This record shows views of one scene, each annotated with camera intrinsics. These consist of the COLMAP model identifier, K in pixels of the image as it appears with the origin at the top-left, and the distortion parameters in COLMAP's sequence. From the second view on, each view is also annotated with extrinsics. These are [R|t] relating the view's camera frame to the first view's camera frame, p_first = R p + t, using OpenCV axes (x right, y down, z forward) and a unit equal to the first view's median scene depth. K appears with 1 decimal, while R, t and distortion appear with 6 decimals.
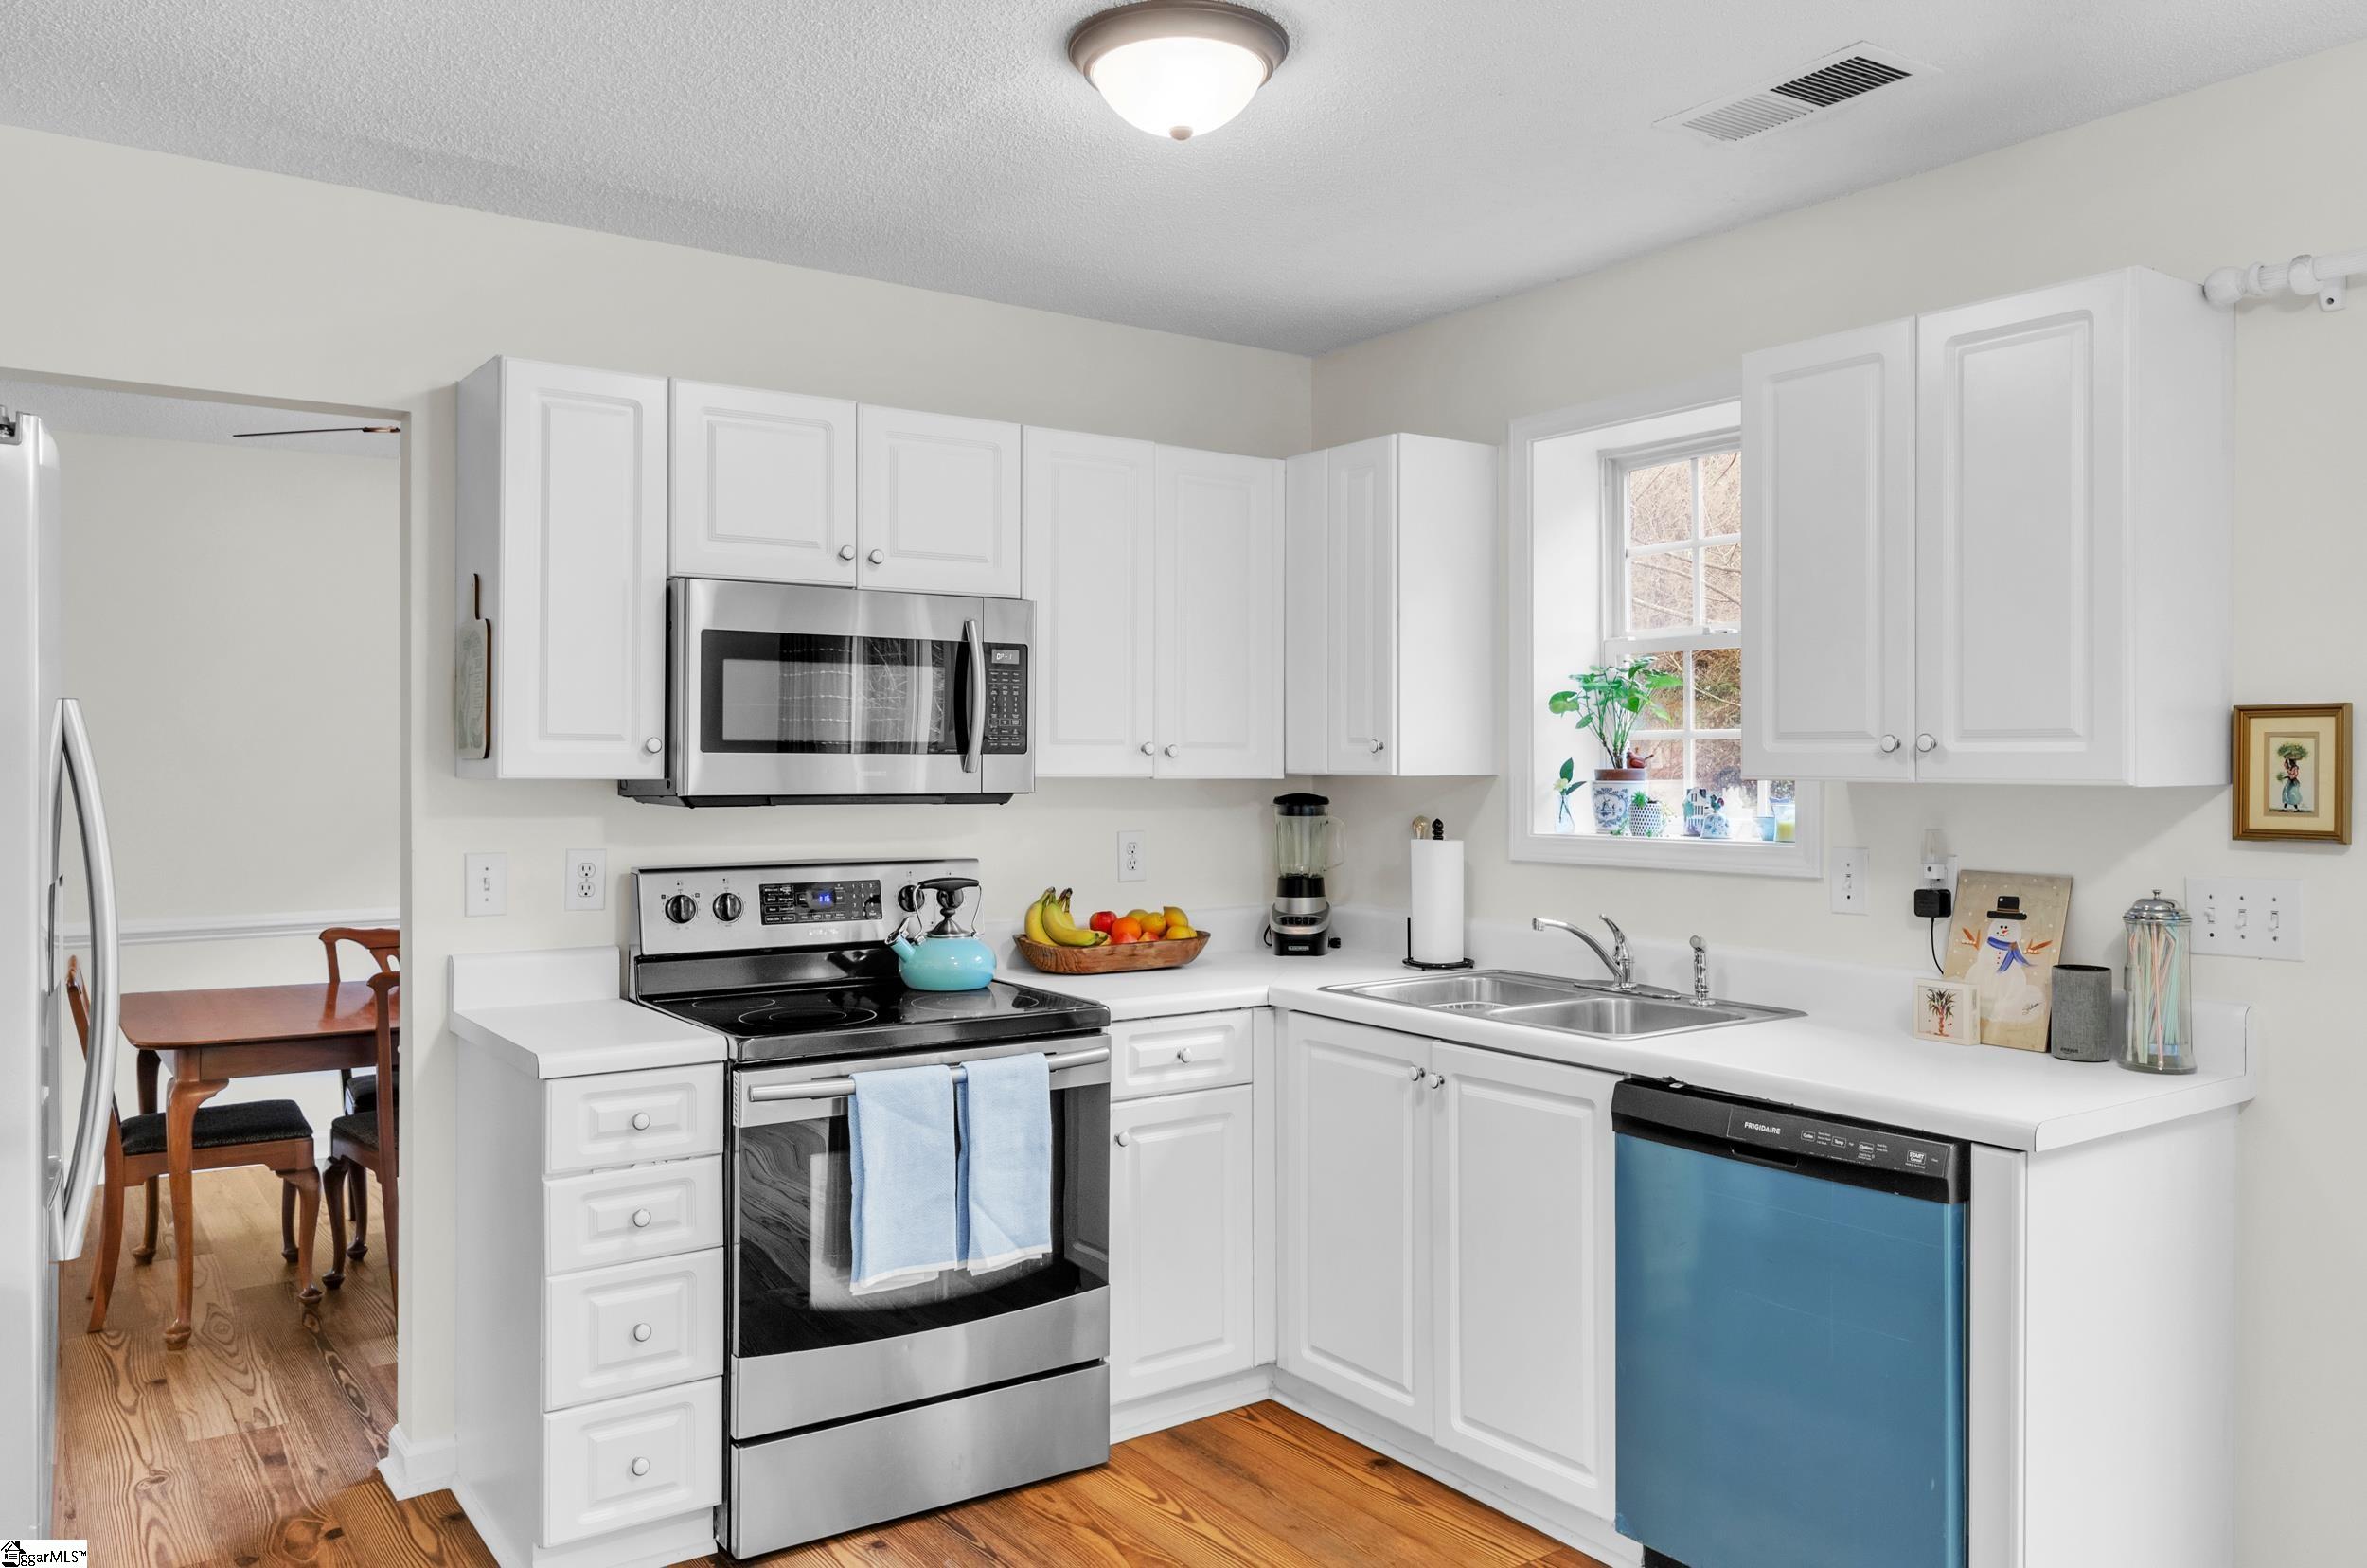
lens RADIAL K [[1727.0, 0, 1249.7], [0, 1727.0, 749.9], [0, 0, 1]] dist [-0.002911, -0.002154]
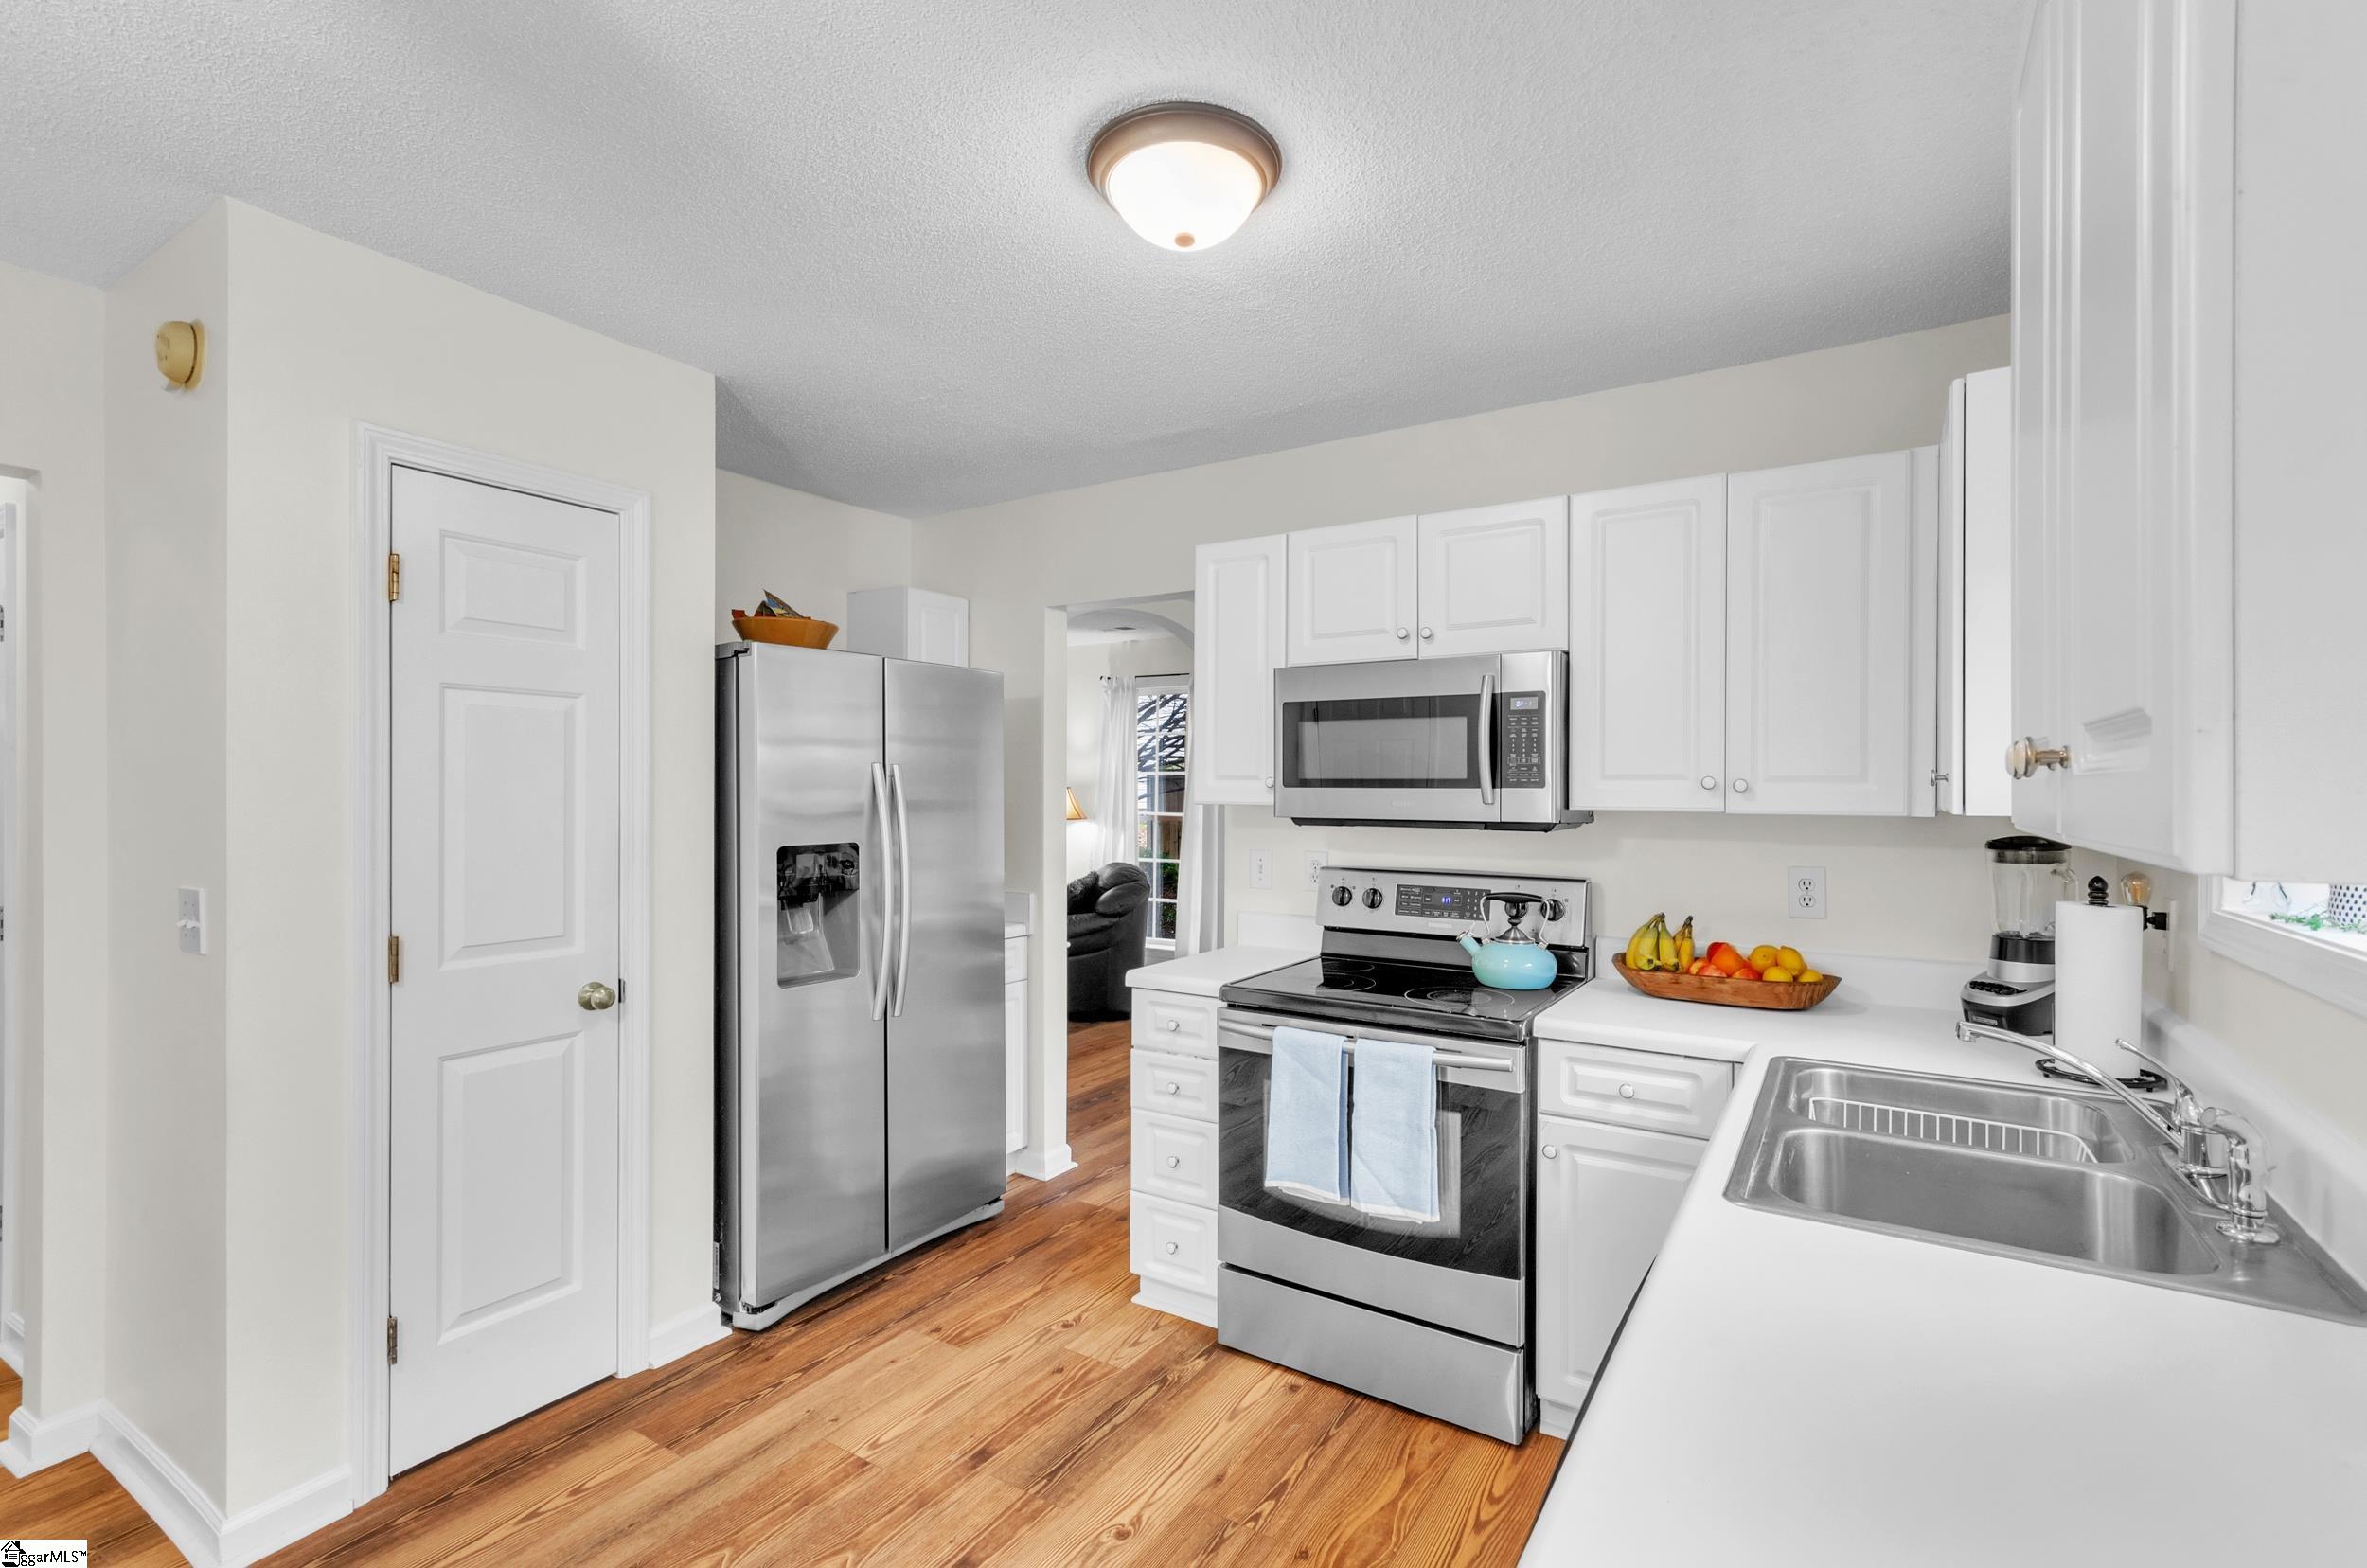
lens RADIAL K [[1067.3, 0, 1199.2], [0, 1067.3, 791.6], [0, 0, 1]] dist [0.000368, 0.000358]
pose [[0.369427, 0.000206, -0.929260, 0.448541], [0.001141, 0.999999, 0.000675, 0.003961], [0.929259, -0.001309, 0.369426, 0.550729]]
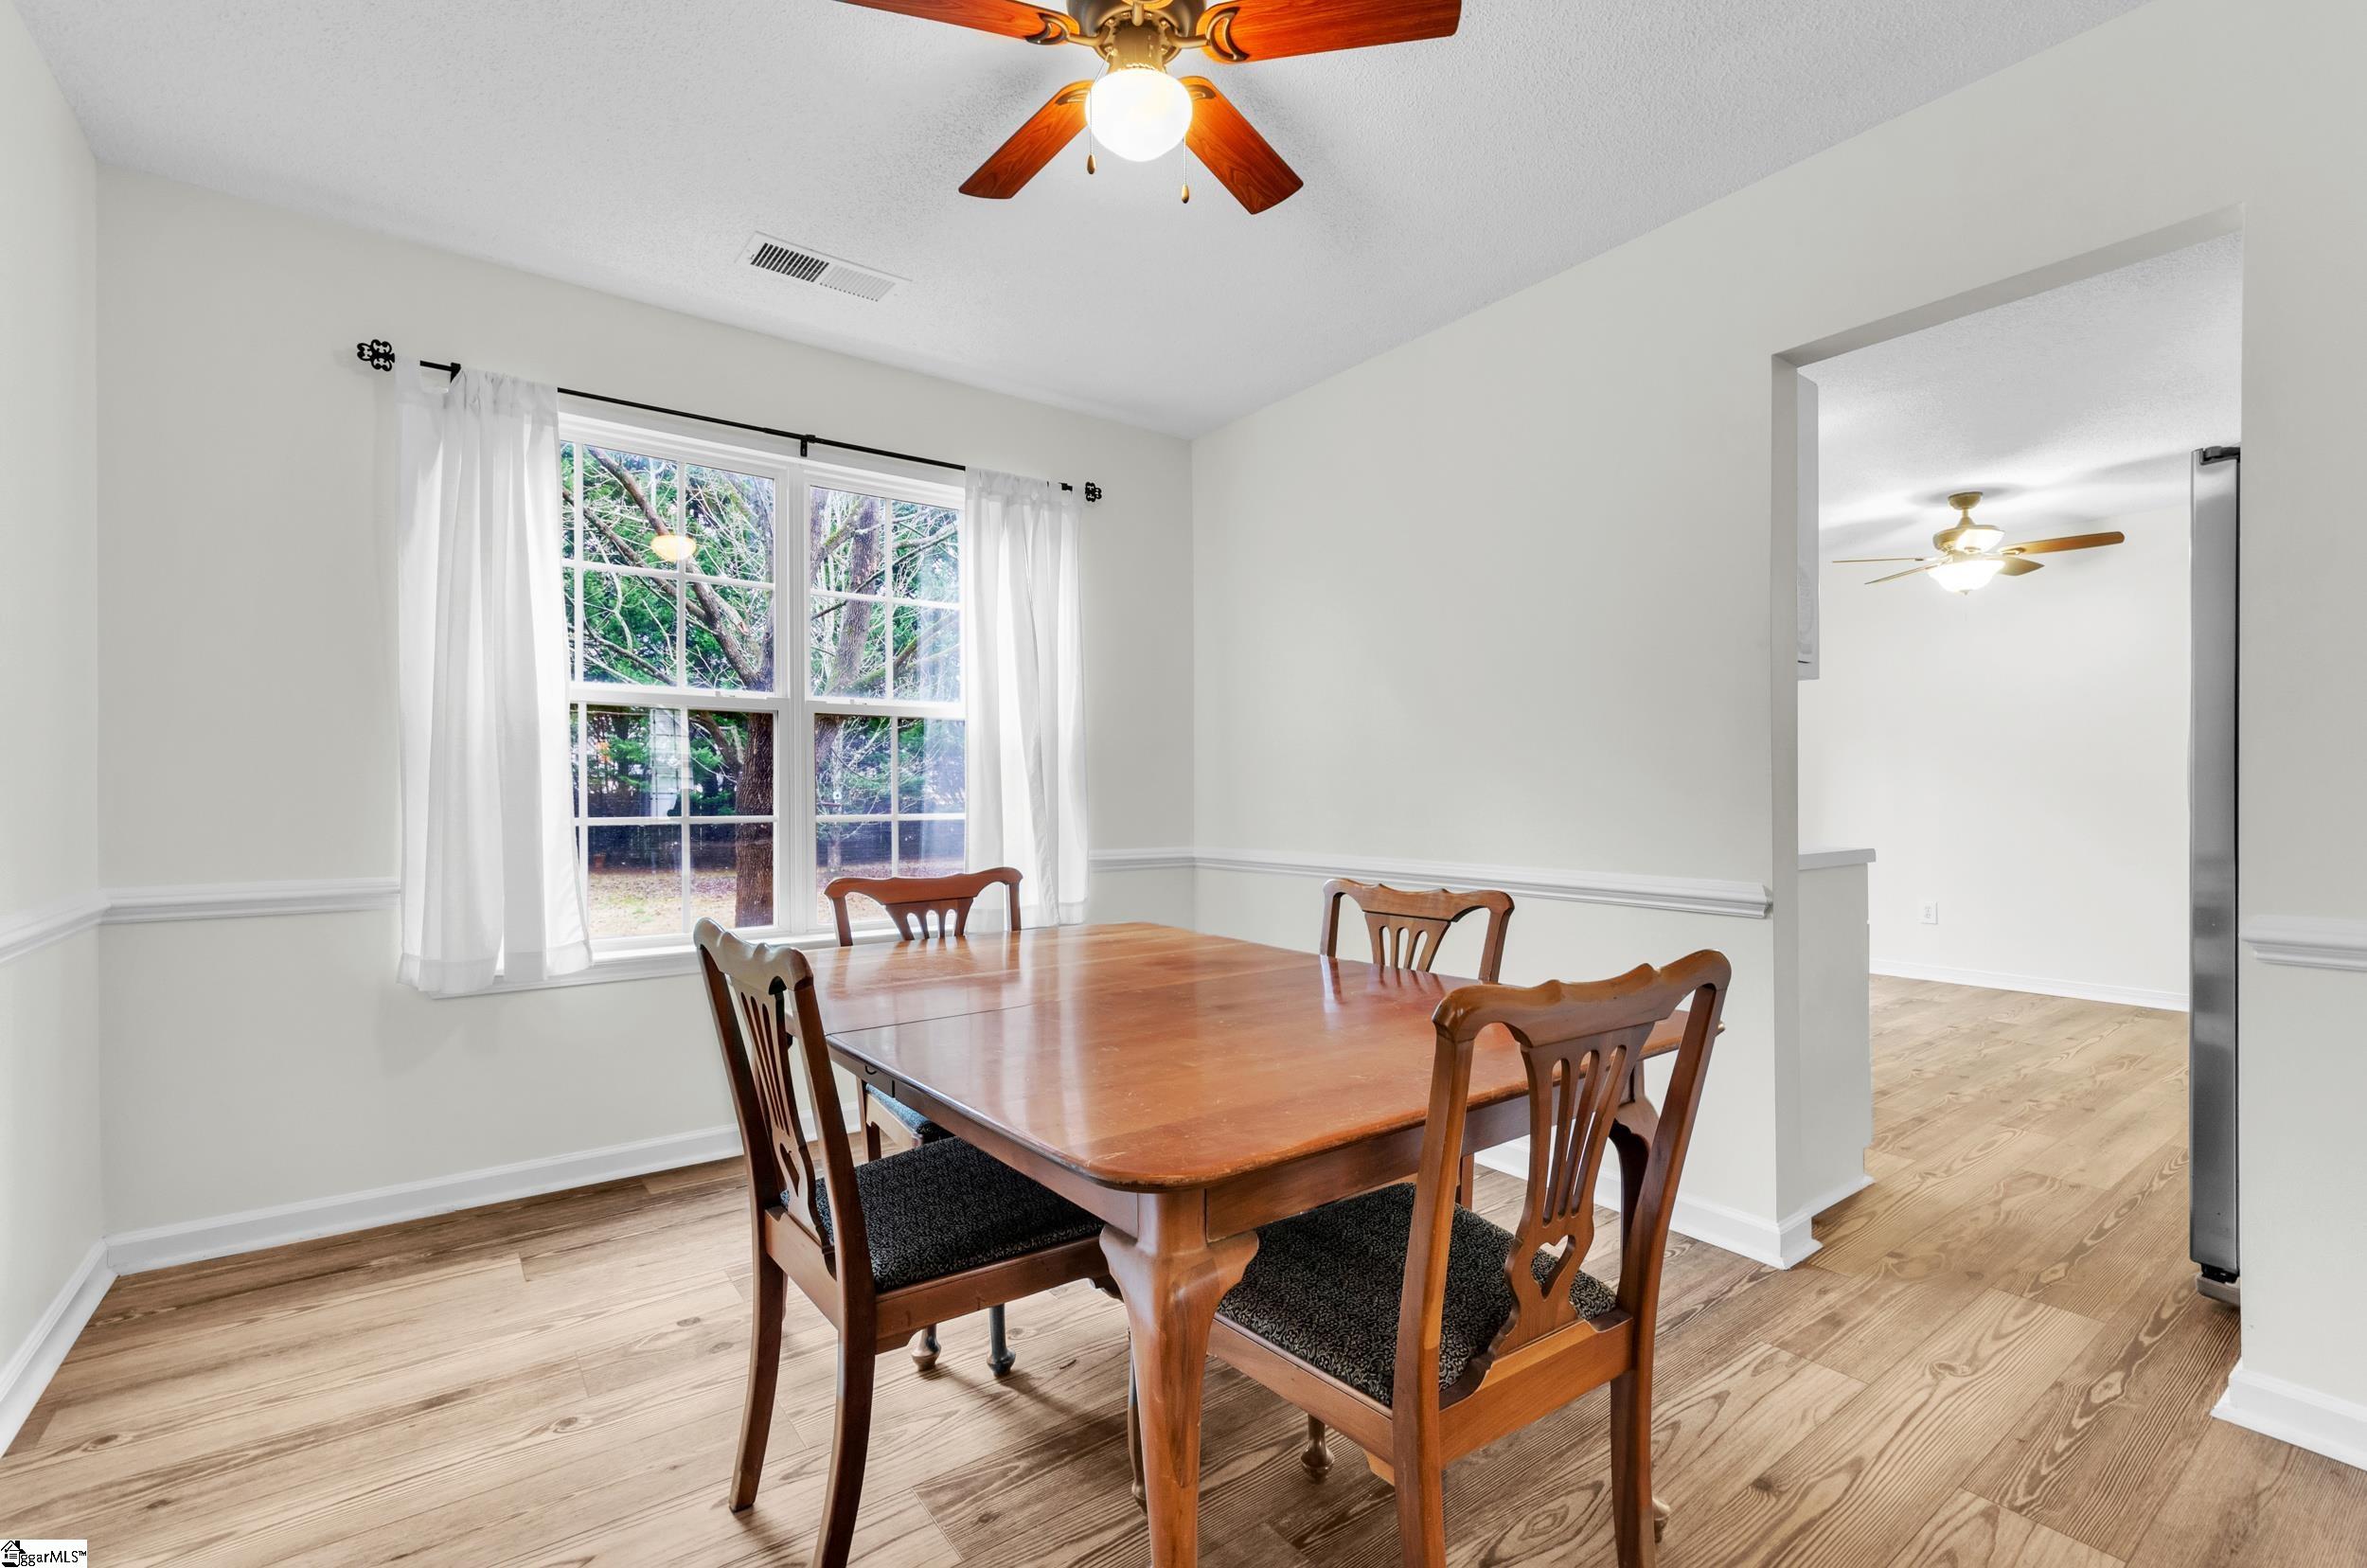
lens RADIAL K [[1047.8, 0, 1181.5], [0, 1047.8, 760.5], [0, 0, 1]] dist [-0.000328, 0.000134]
pose [[-0.005504, 0.024893, 0.999675, -1.153146], [-0.005705, 0.999673, -0.024924, 0.096782], [-0.999969, -0.005841, -0.005360, 1.348346]]
